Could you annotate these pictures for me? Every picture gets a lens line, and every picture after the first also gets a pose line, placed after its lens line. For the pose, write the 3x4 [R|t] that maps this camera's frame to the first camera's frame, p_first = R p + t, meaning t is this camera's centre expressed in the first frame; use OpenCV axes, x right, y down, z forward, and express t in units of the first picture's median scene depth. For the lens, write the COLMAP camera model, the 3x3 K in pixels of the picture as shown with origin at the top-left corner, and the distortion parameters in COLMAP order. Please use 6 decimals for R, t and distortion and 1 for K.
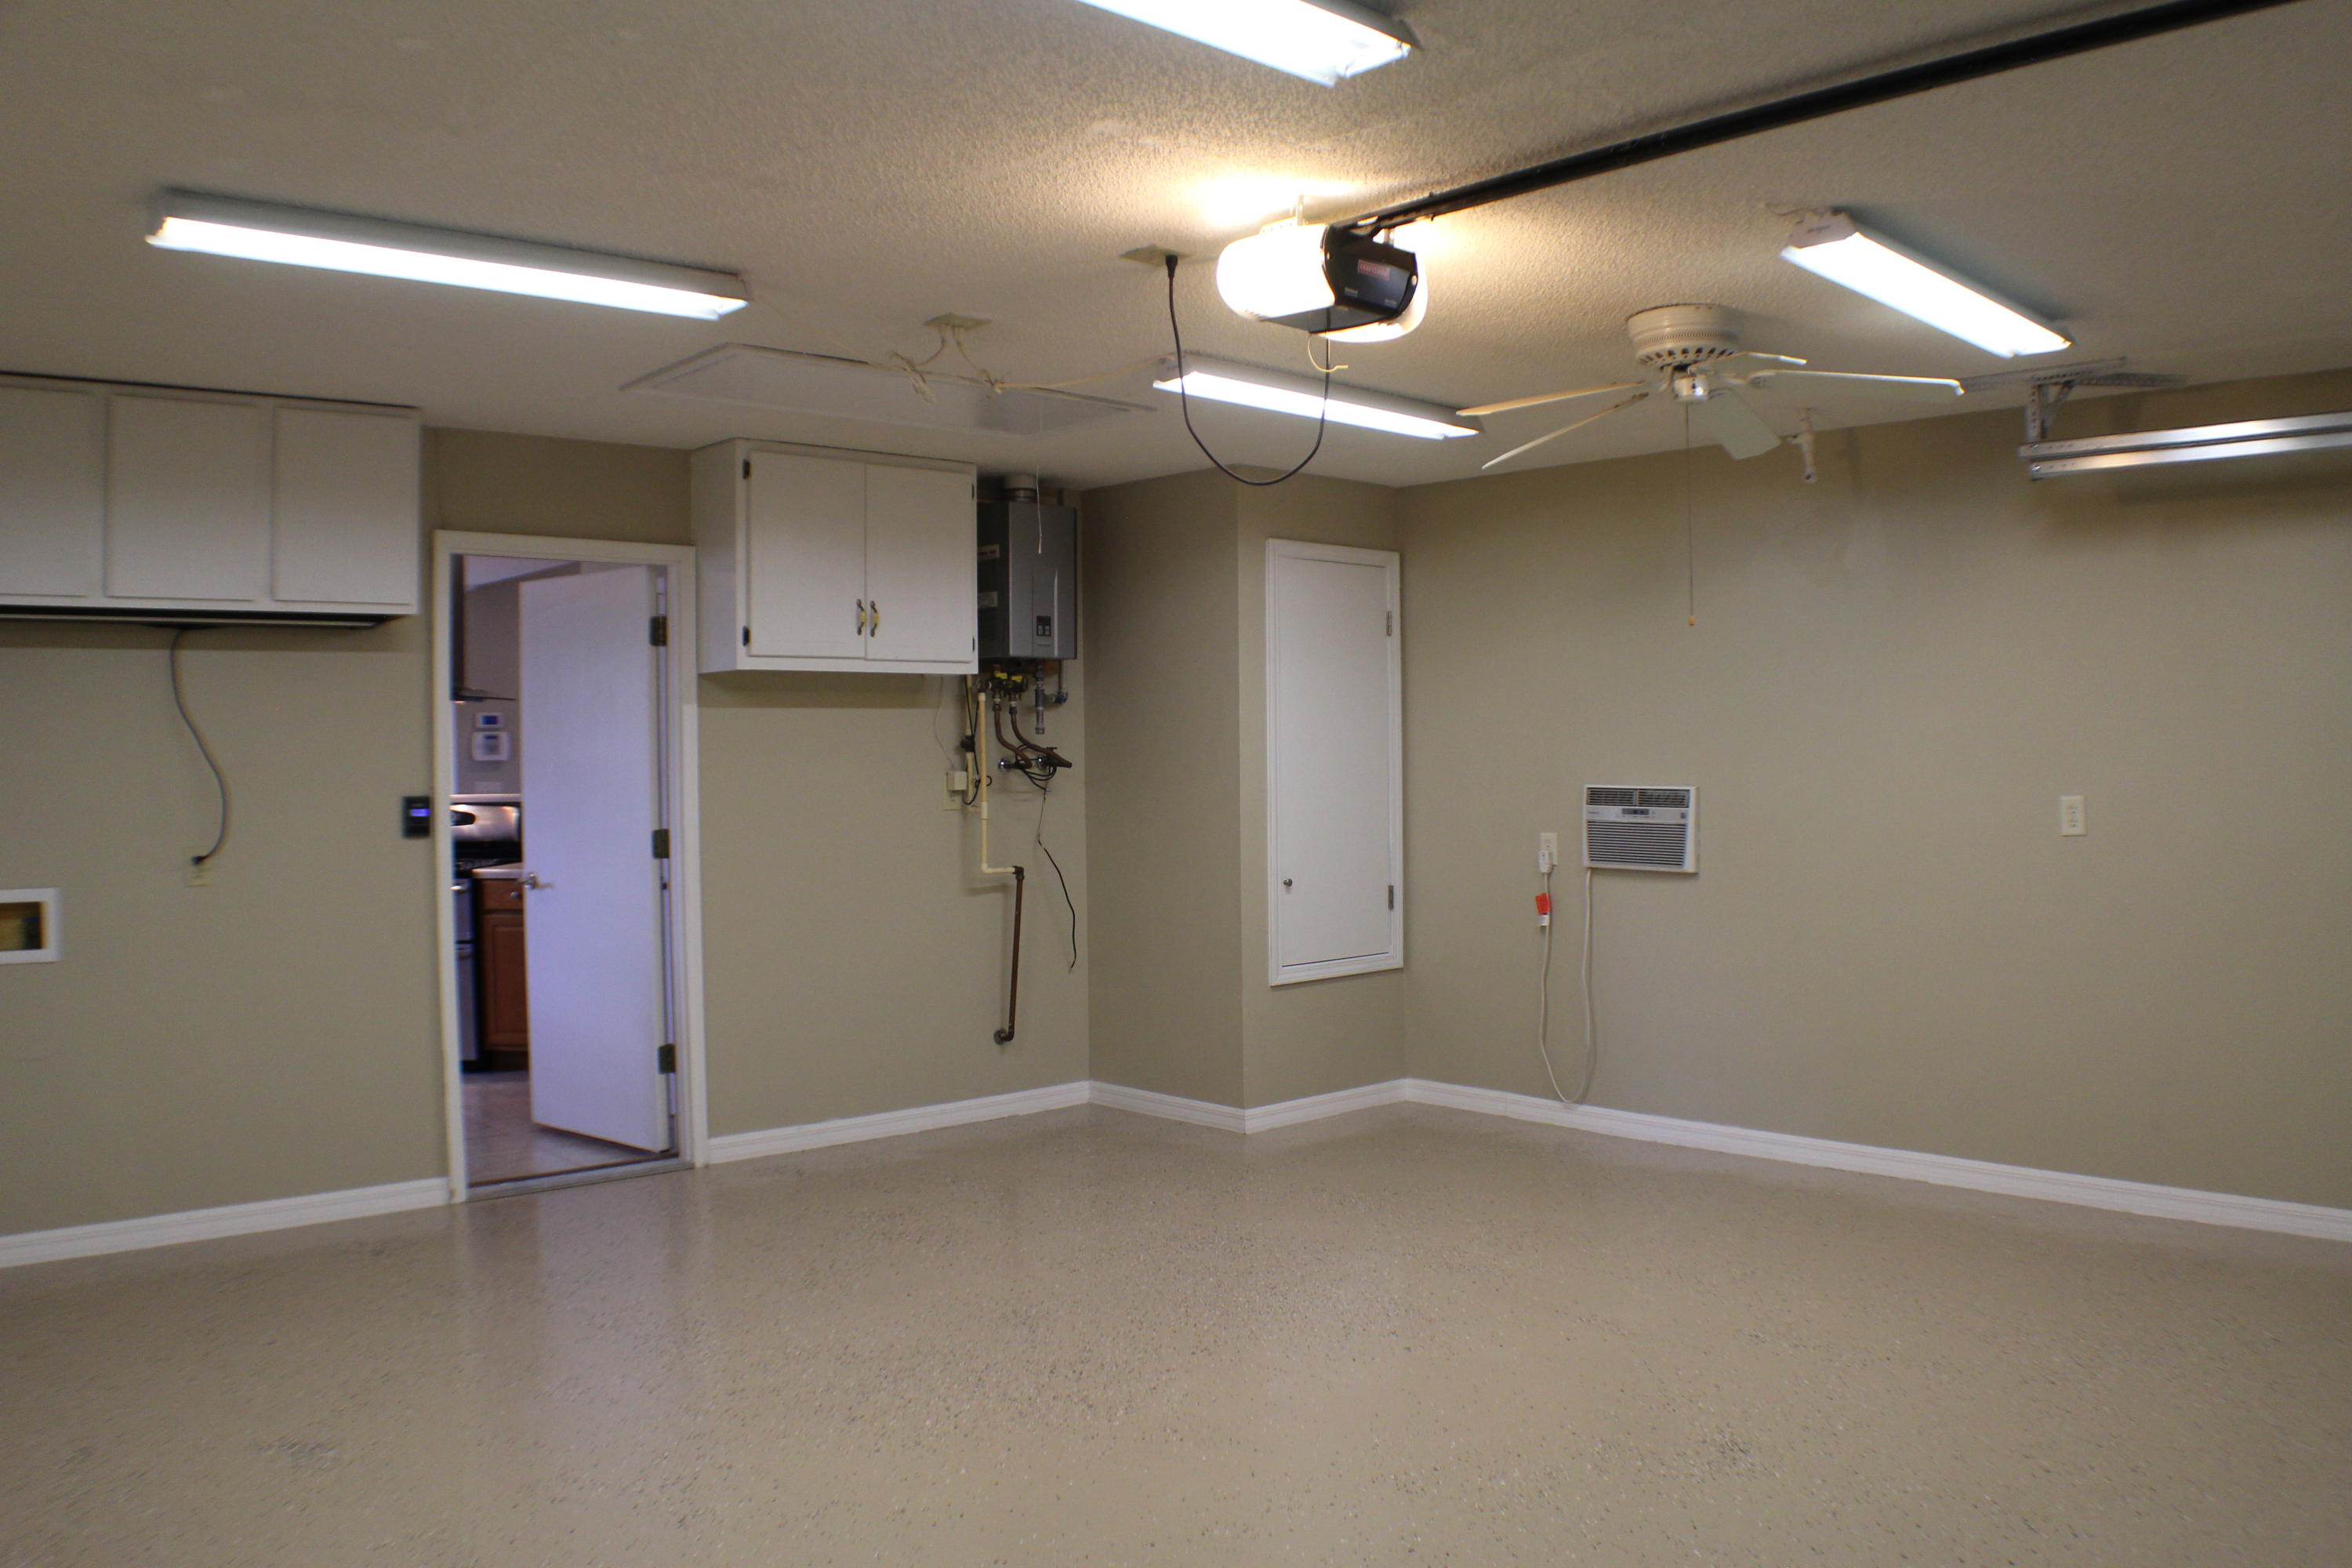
lens RADIAL K [[1789.3, 0, 1176.0], [0, 1789.3, 784.0], [0, 0, 1]] dist [-0.220628, 0.082728]
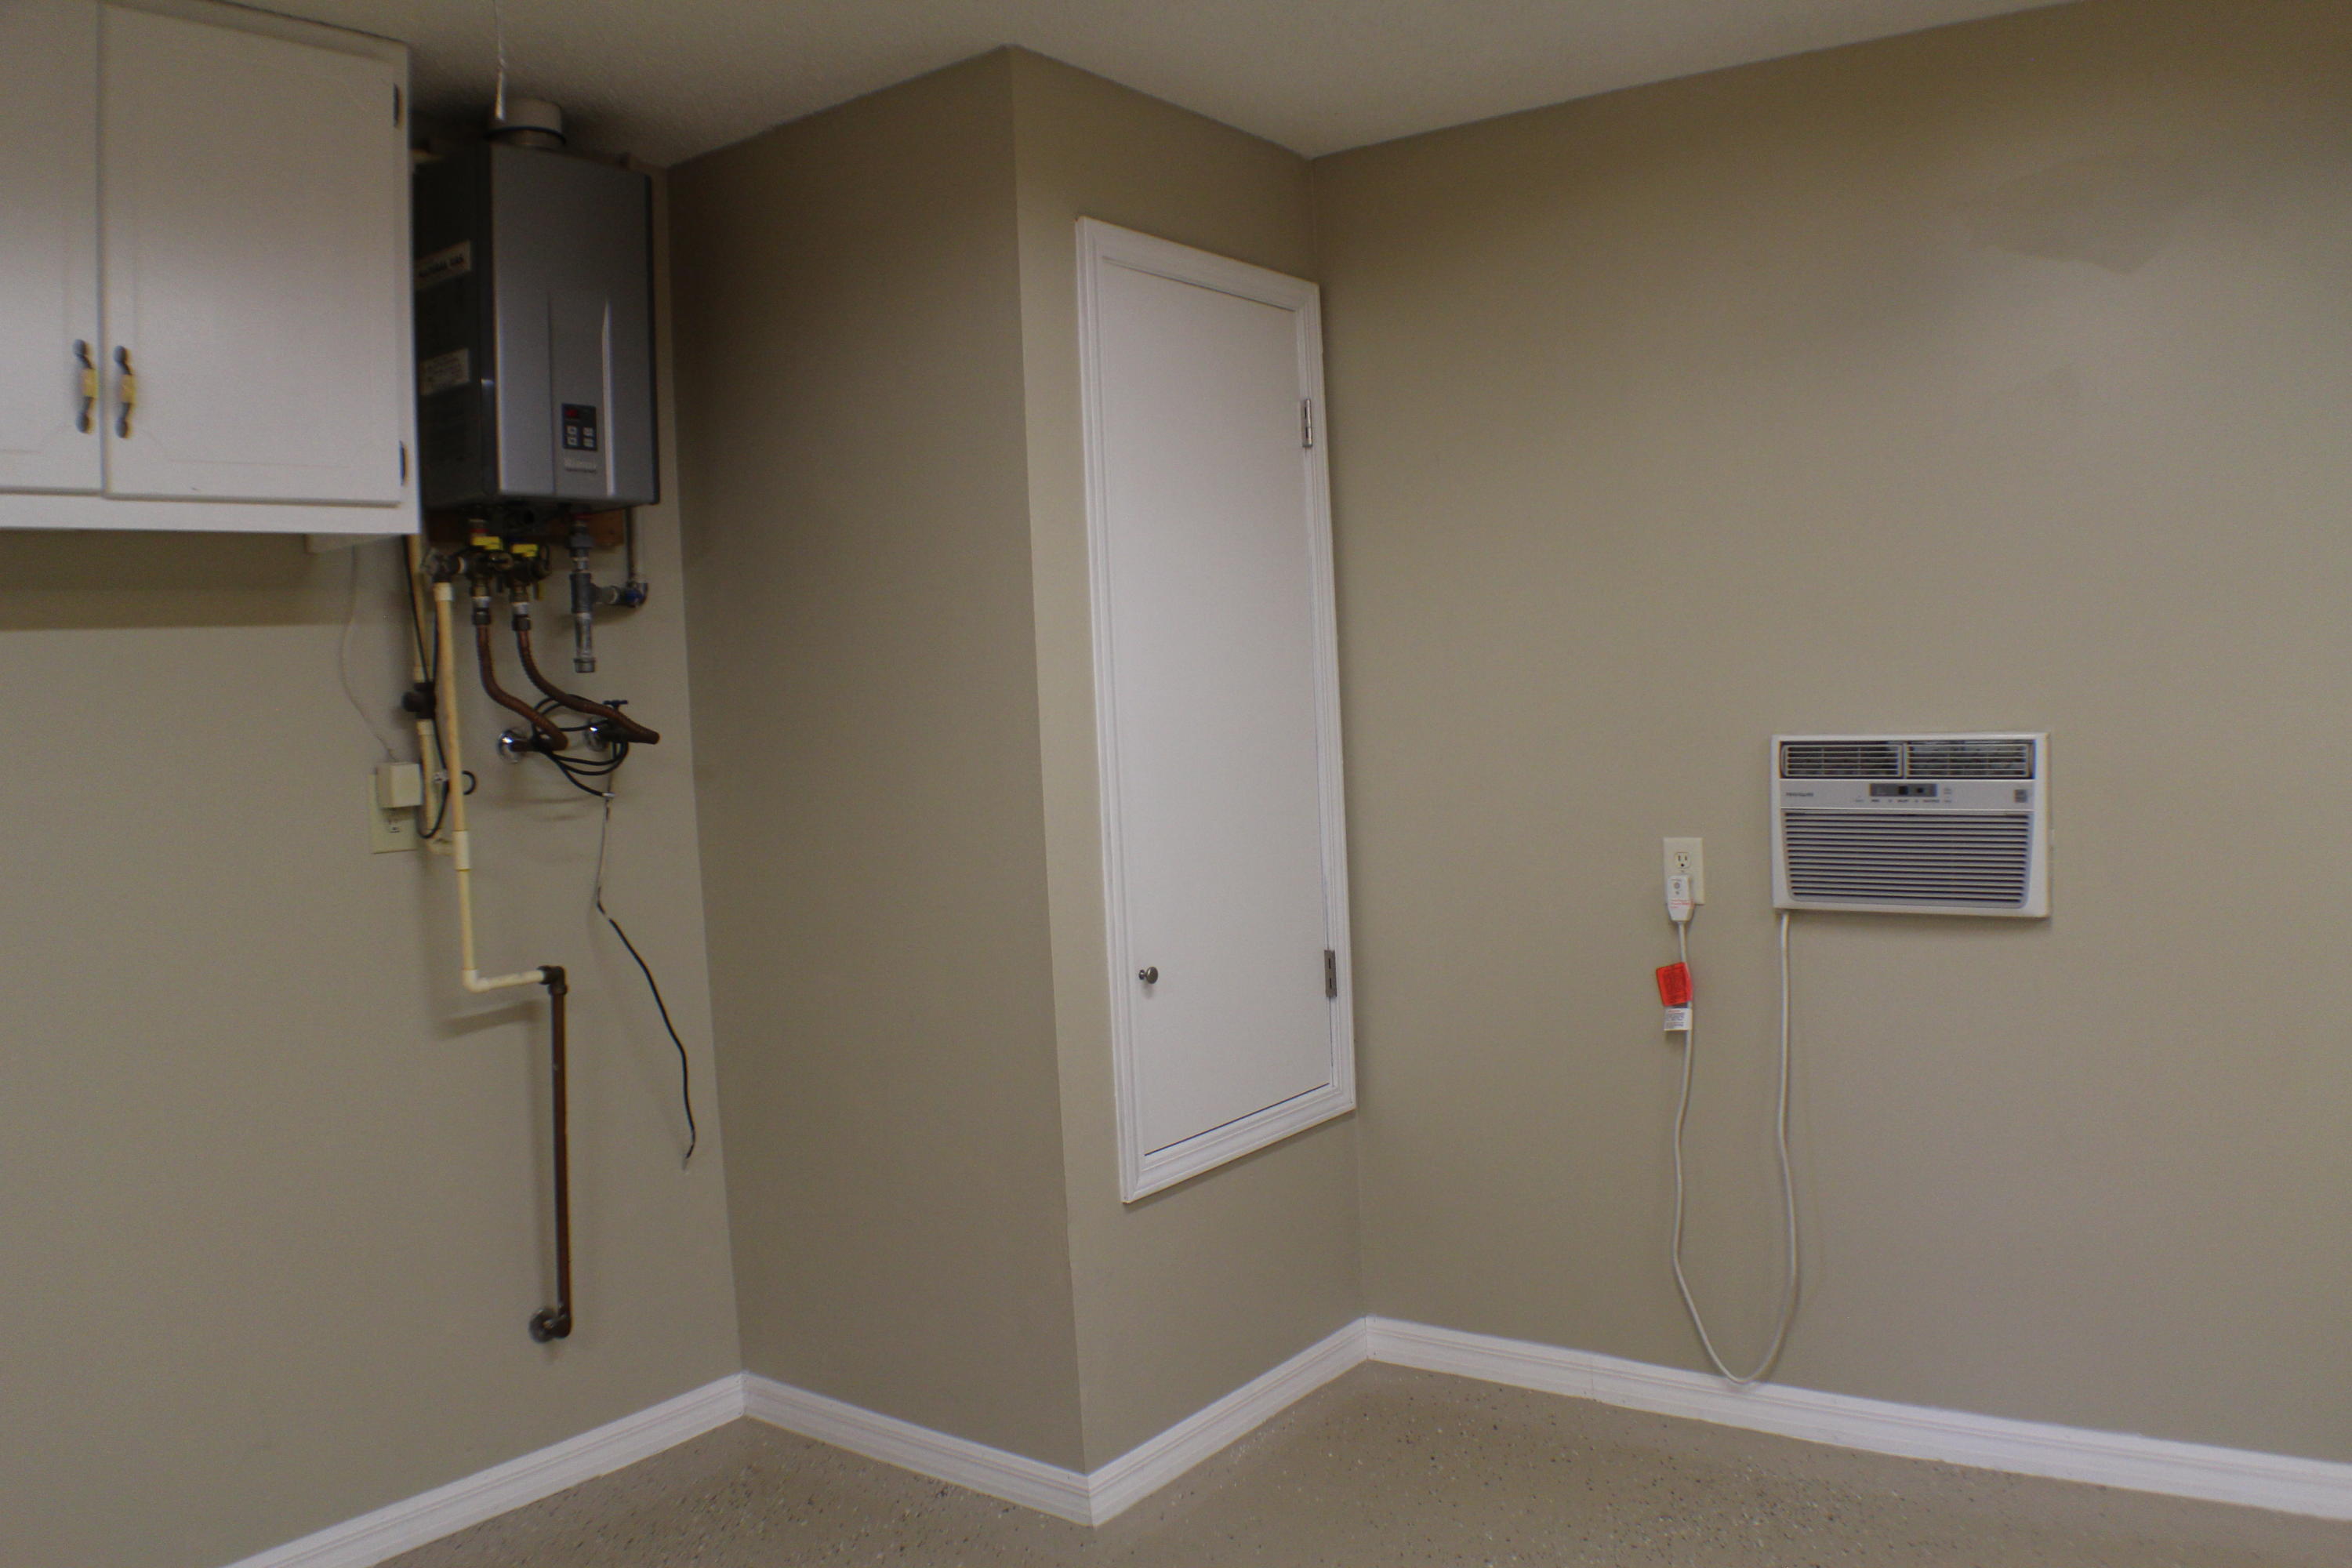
lens RADIAL K [[1803.1, 0, 1176.0], [0, 1803.1, 784.0], [0, 0, 1]] dist [-0.212593, 0.078357]
pose [[0.980920, -0.046618, 0.188741, -0.015013], [0.041113, 0.998610, 0.032983, -0.008518], [-0.190017, -0.024594, 0.981473, 0.543991]]
